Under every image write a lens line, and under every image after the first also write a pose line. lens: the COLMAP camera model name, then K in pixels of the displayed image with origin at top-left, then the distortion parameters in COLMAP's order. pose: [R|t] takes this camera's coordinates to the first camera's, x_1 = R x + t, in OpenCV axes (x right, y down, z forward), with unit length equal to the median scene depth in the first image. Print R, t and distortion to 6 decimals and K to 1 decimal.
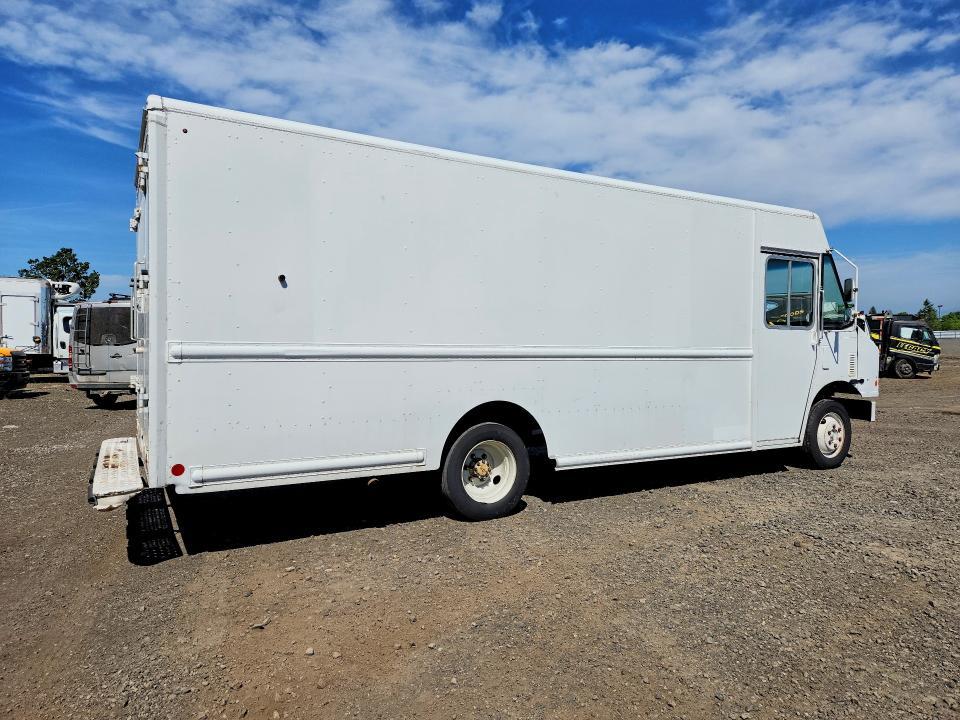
lens RADIAL K [[646.5, 0, 480.0], [0, 646.5, 360.0], [0, 0, 1]] dist [-0.000140, -0.000013]
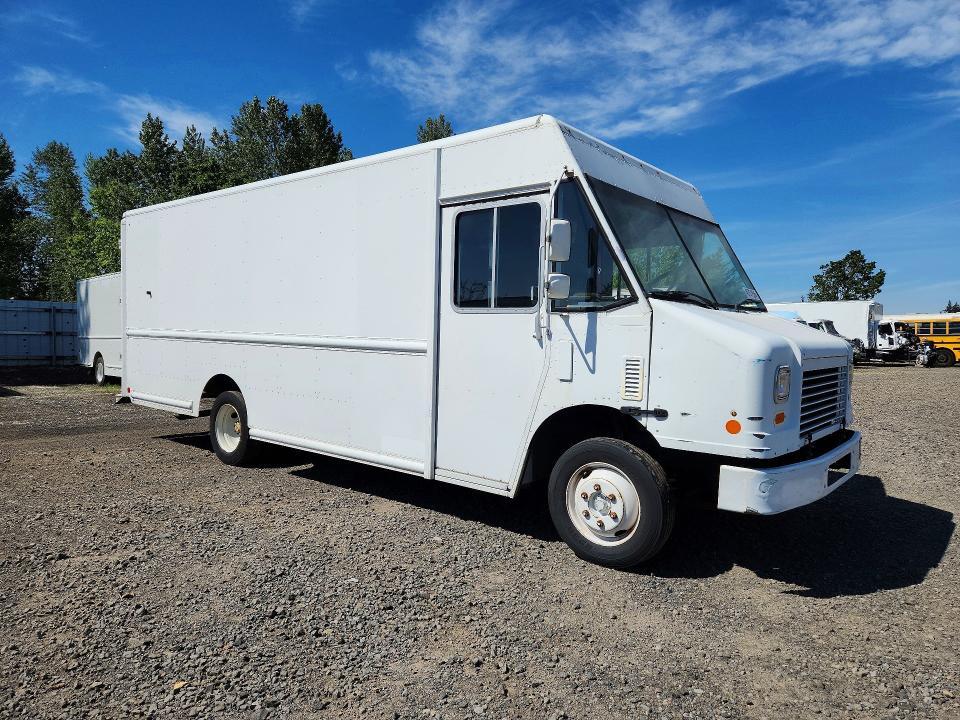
lens RADIAL K [[649.6, 0, 480.0], [0, 649.6, 360.0], [0, 0, 1]] dist [0.008705, 0.003339]
pose [[0.347169, 0.040375, -0.936933, 1.037876], [-0.042920, 0.998710, 0.027133, -0.016123], [0.936820, 0.030793, 0.348454, 0.721895]]
